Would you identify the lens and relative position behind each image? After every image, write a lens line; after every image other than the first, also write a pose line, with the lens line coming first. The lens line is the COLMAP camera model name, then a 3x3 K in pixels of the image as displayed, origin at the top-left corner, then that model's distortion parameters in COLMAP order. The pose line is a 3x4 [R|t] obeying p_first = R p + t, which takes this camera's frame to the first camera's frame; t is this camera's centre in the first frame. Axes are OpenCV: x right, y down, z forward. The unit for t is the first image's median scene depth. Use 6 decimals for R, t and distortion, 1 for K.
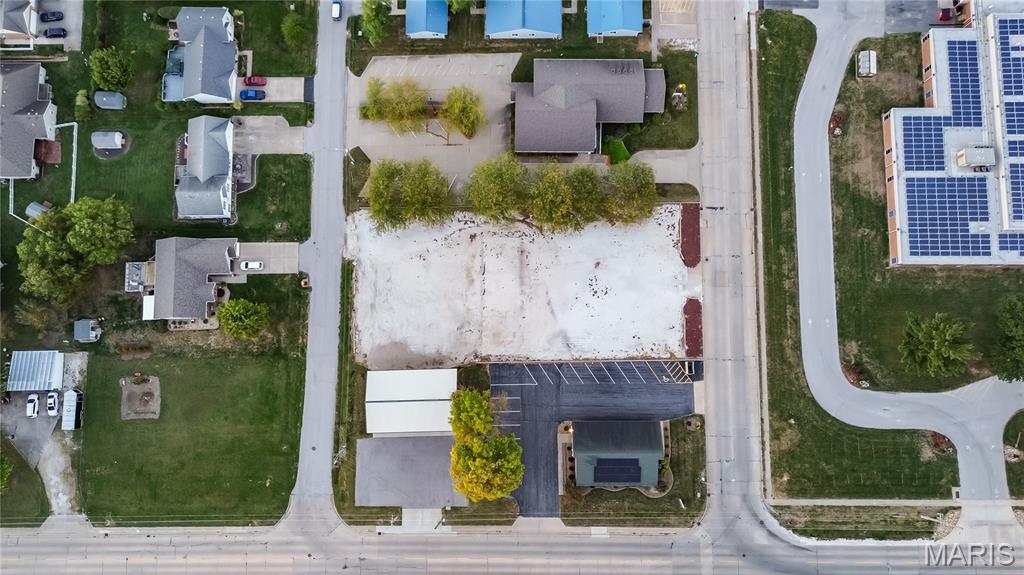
lens RADIAL K [[722.1, 0, 512.0], [0, 722.1, 287.5], [0, 0, 1]] dist [0.072407, -0.075760]
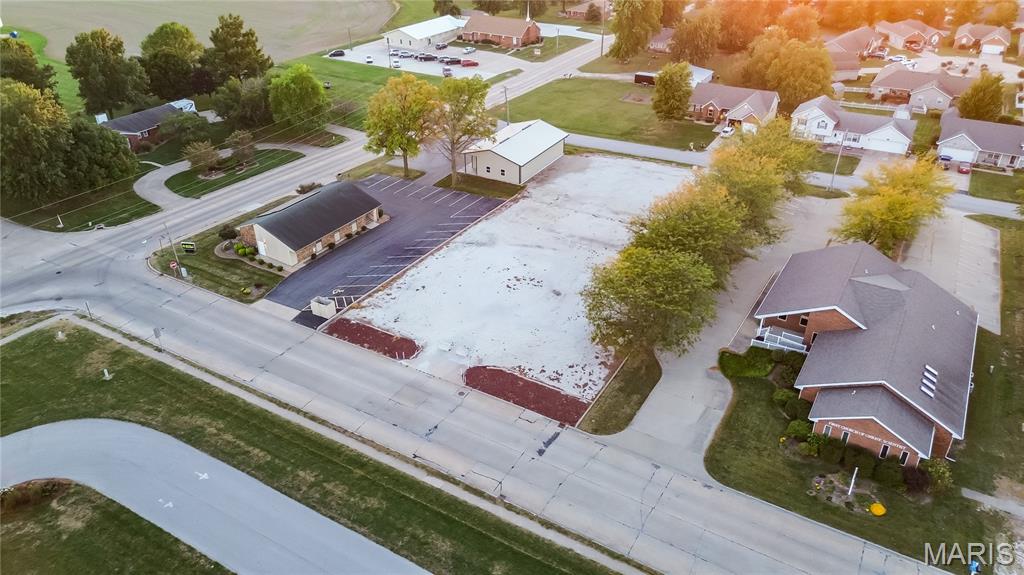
lens RADIAL K [[726.9, 0, 509.2], [0, 726.9, 290.6], [0, 0, 1]] dist [0.079104, -0.069389]
pose [[-0.509804, 0.449023, -0.733810, 0.574251], [-0.851655, -0.142862, 0.504257, -0.298199], [0.121589, 0.882025, 0.455244, 0.721081]]
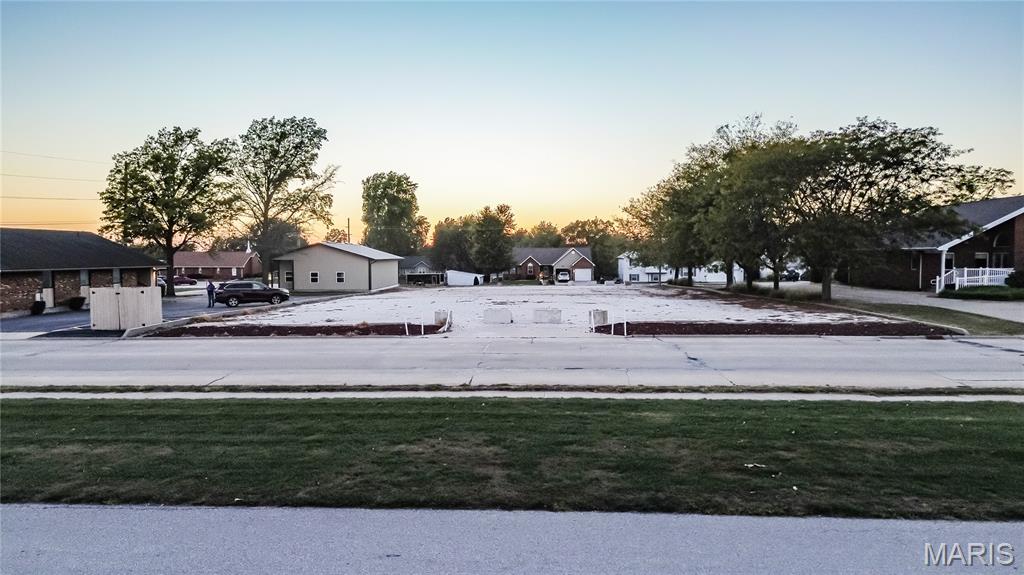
lens RADIAL K [[726.9, 0, 509.2], [0, 726.9, 290.6], [0, 0, 1]] dist [0.079104, -0.069389]
pose [[-0.054061, 0.061823, -0.996622, 0.448754], [-0.989629, 0.129704, 0.061728, -0.017975], [0.133082, 0.989624, 0.054169, 0.970600]]
